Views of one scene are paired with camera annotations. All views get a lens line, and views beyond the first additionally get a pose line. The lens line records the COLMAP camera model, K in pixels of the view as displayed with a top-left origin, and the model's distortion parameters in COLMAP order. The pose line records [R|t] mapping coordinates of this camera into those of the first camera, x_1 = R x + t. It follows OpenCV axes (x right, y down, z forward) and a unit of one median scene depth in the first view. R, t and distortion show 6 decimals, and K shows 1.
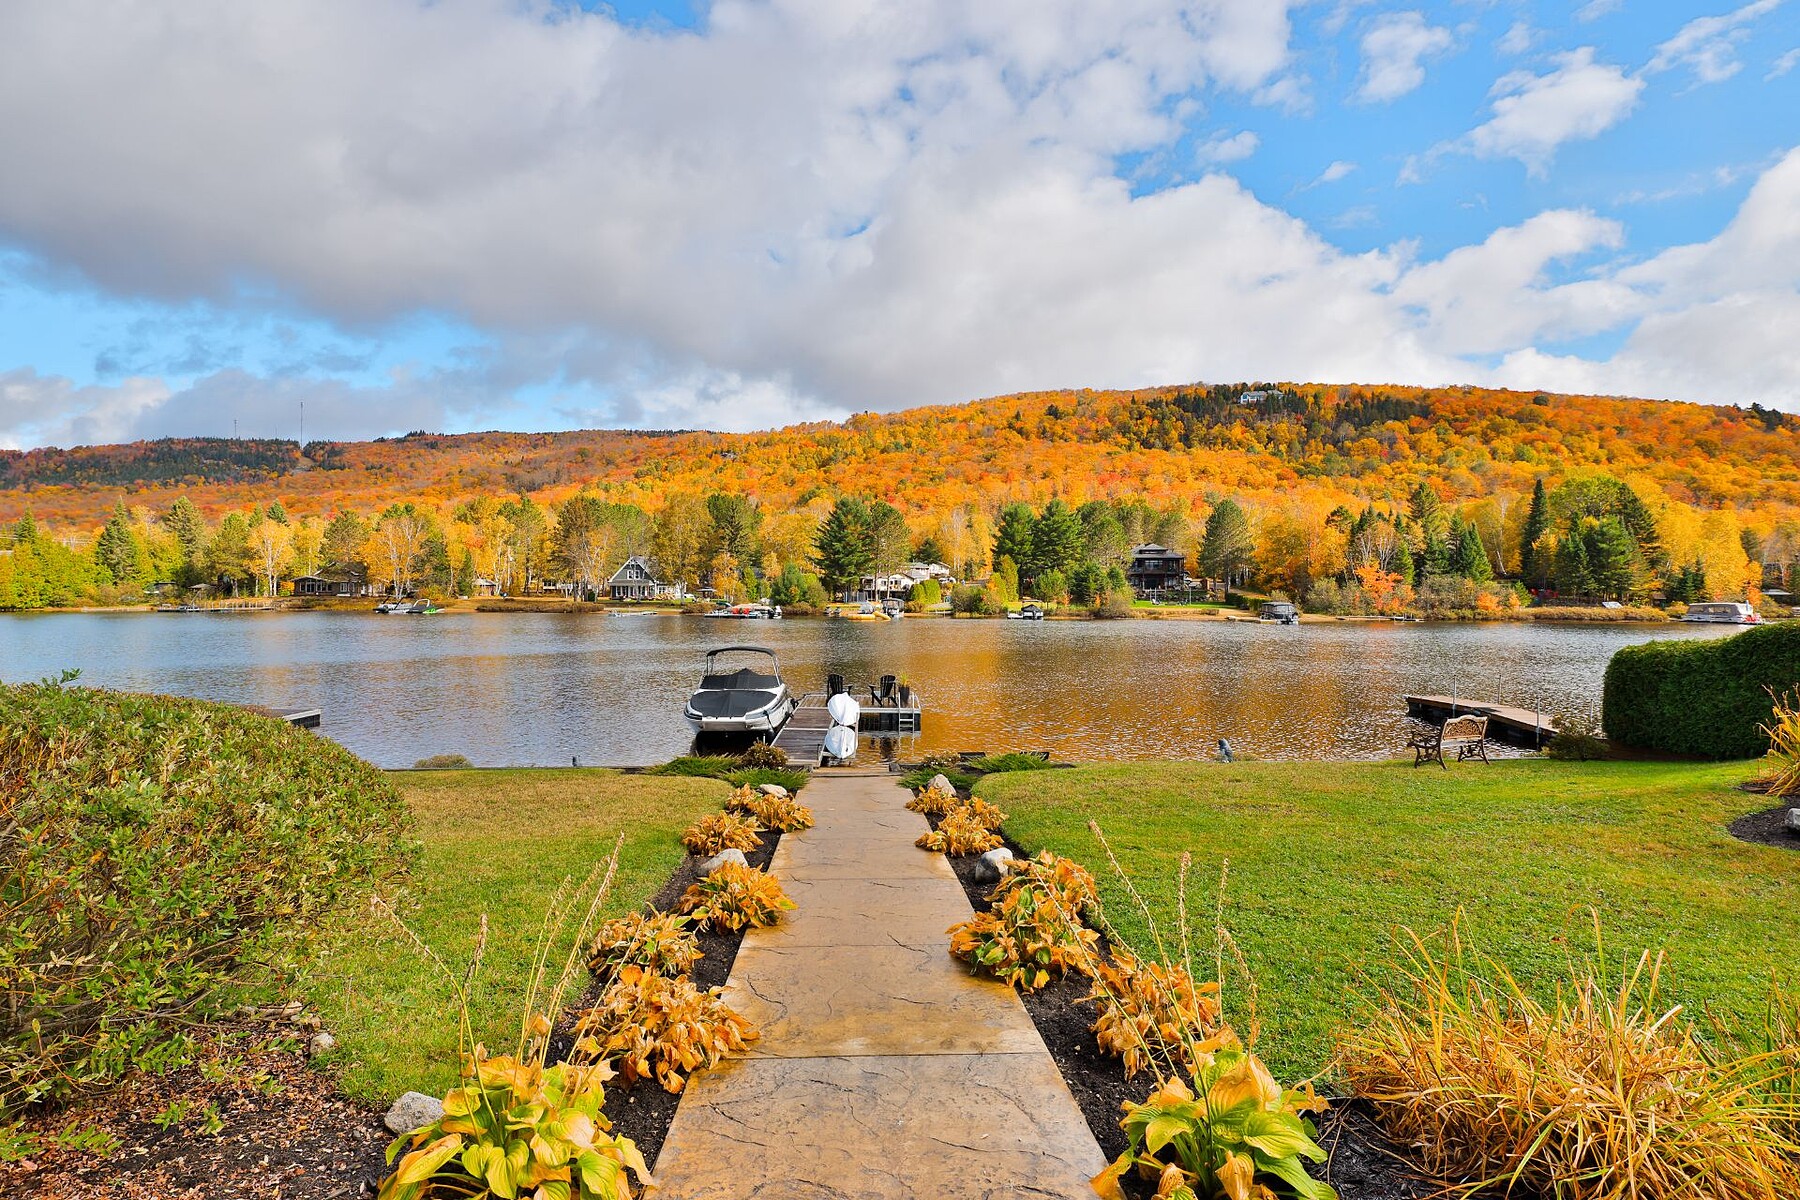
lens RADIAL K [[866.1, 0, 891.1], [0, 866.1, 589.2], [0, 0, 1]] dist [0.008758, -0.006796]
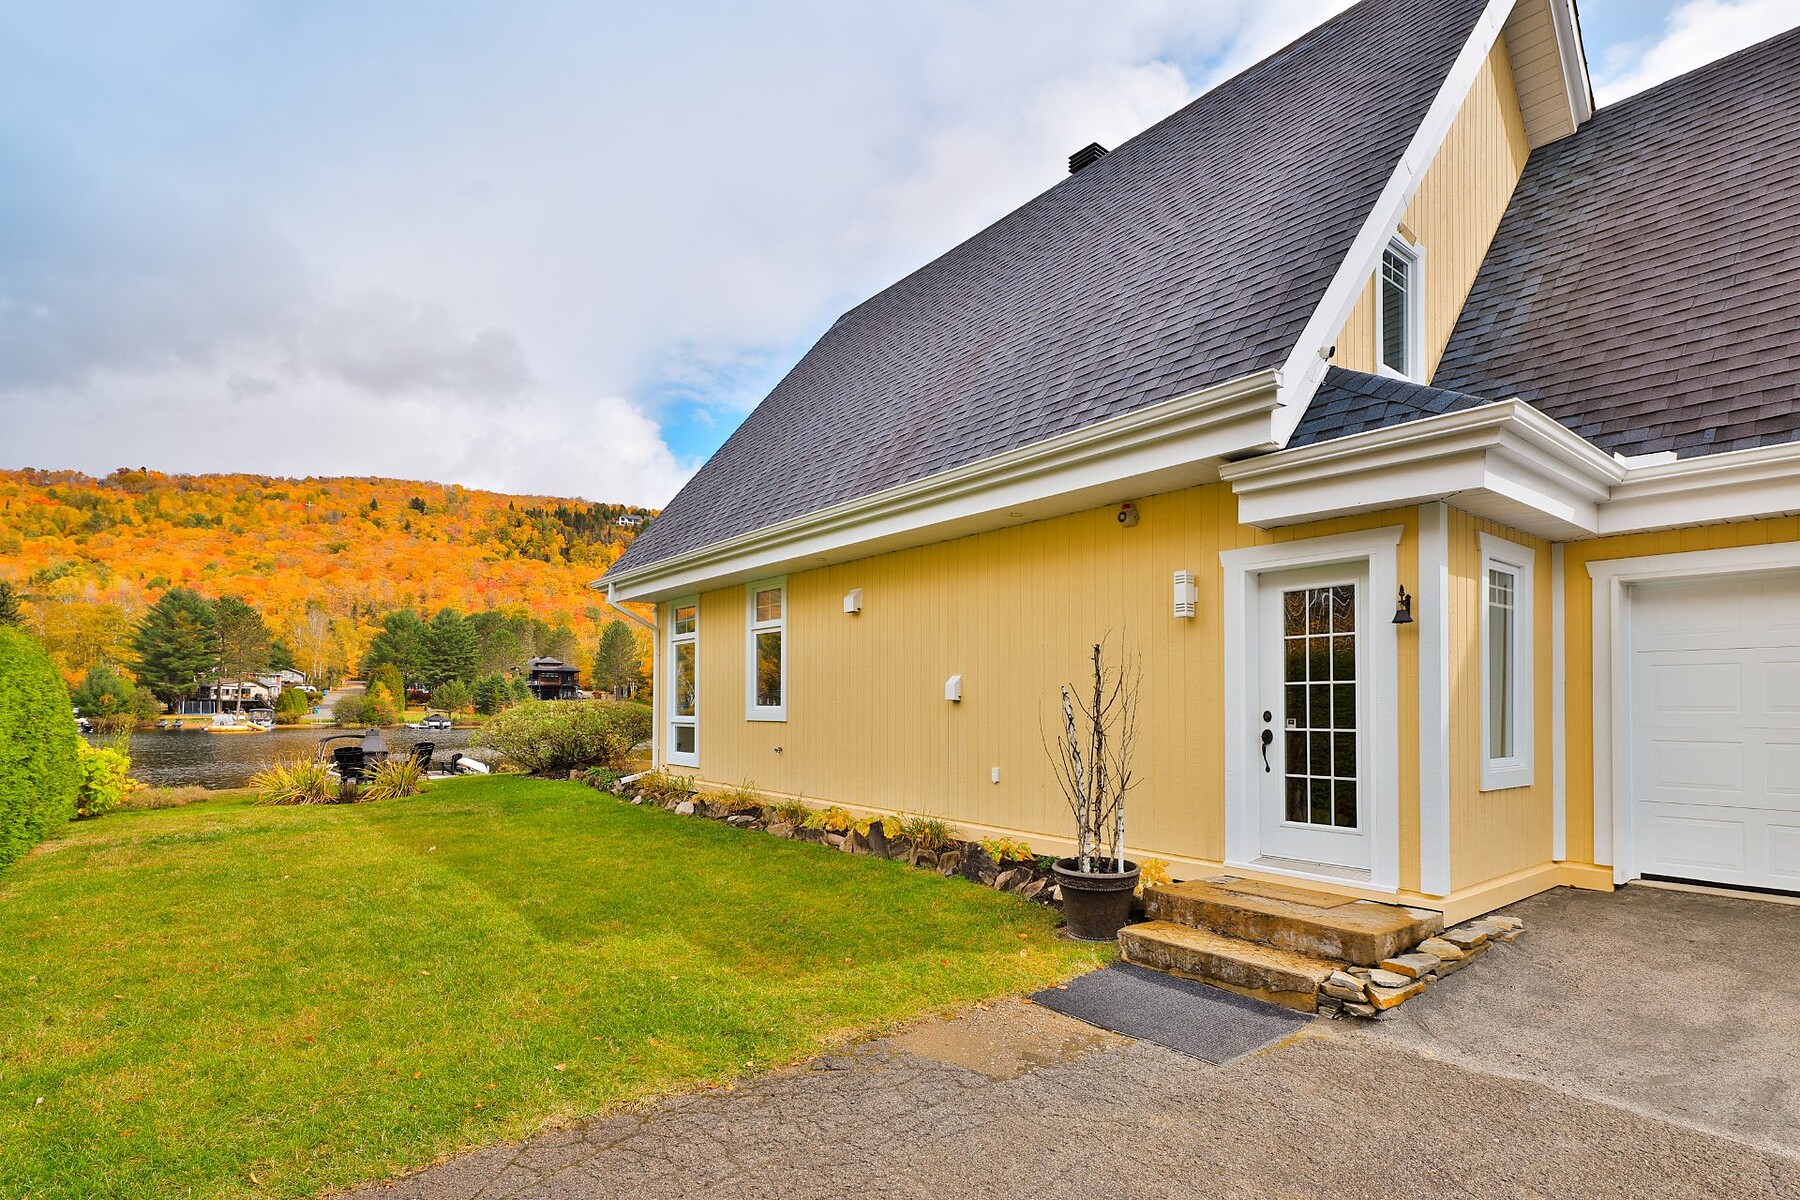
lens RADIAL K [[870.5, 0, 897.0], [0, 870.5, 692.8], [0, 0, 1]] dist [0.005355, -0.004927]
pose [[0.766524, 0.010160, 0.642136, -0.036435], [-0.003504, 0.999926, -0.011638, 0.001172], [-0.642206, 0.006671, 0.766503, -0.058121]]
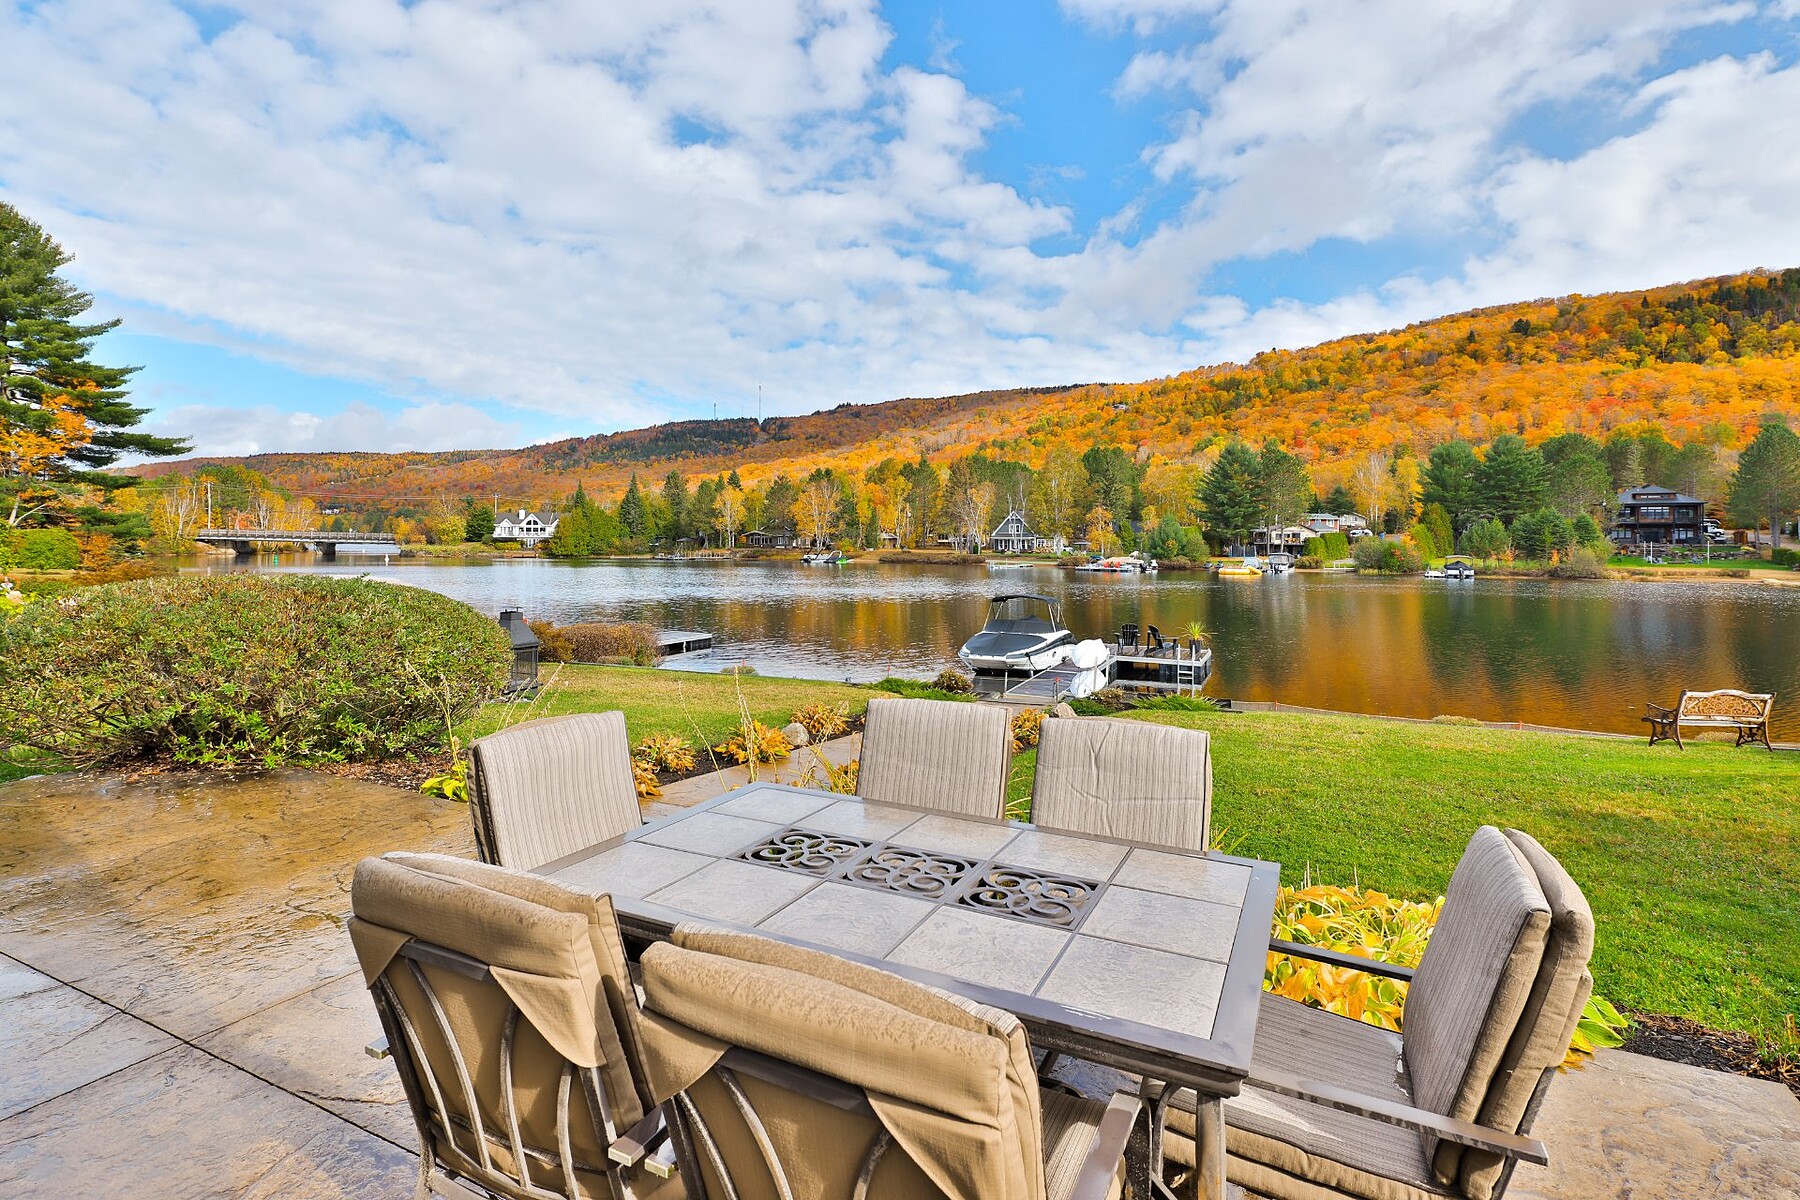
lens RADIAL K [[870.5, 0, 893.1], [0, 870.5, 537.5], [0, 0, 1]] dist [0.005355, -0.004927]
pose [[0.902565, -0.000940, -0.430552, 0.013637], [-0.001688, 0.999982, -0.005723, 0.000080], [0.430550, 0.005892, 0.902548, -0.005547]]
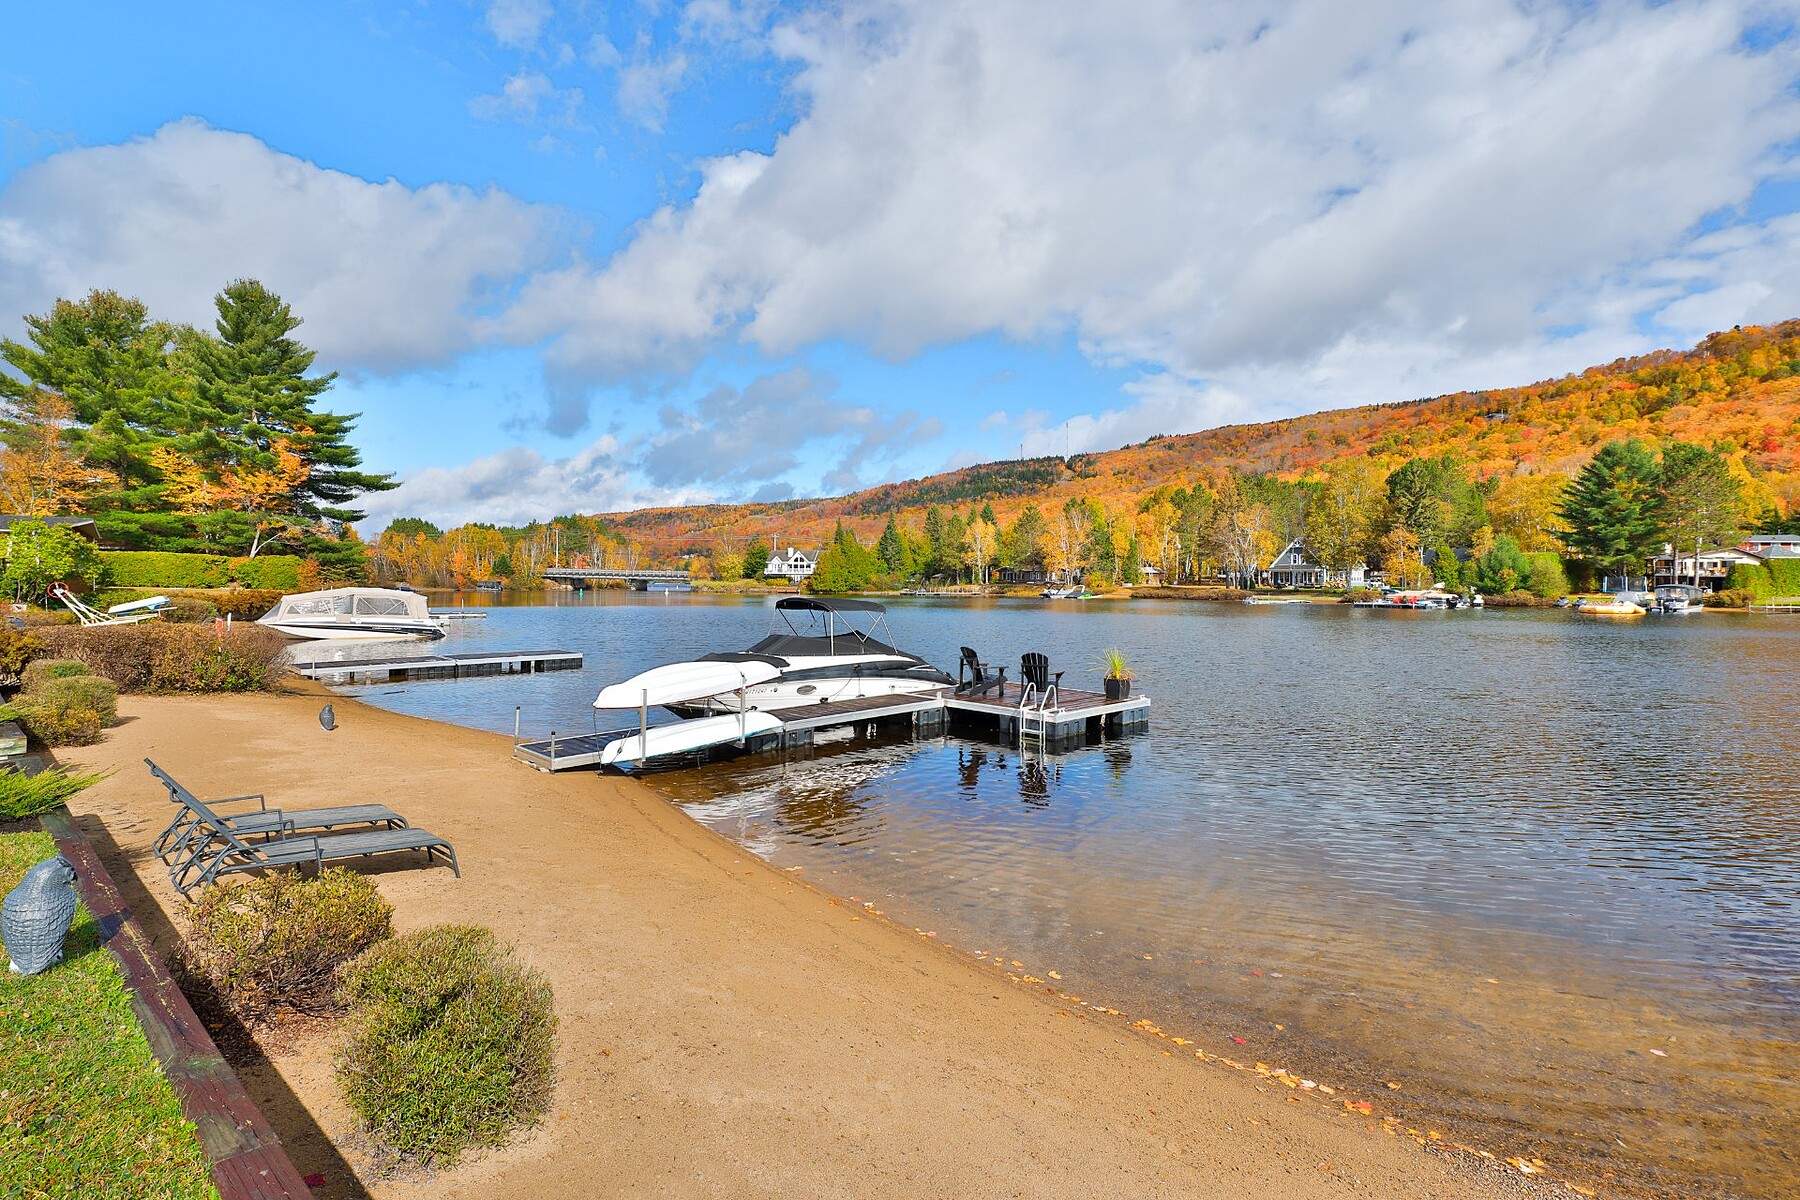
lens RADIAL K [[870.5, 0, 873.7], [0, 870.5, 595.2], [0, 0, 1]] dist [0.005355, -0.004927]
pose [[0.682543, 0.010478, -0.730770, 0.033440], [-0.000438, 0.999903, 0.013928, 0.004842], [0.730845, -0.009186, 0.682482, 0.049552]]
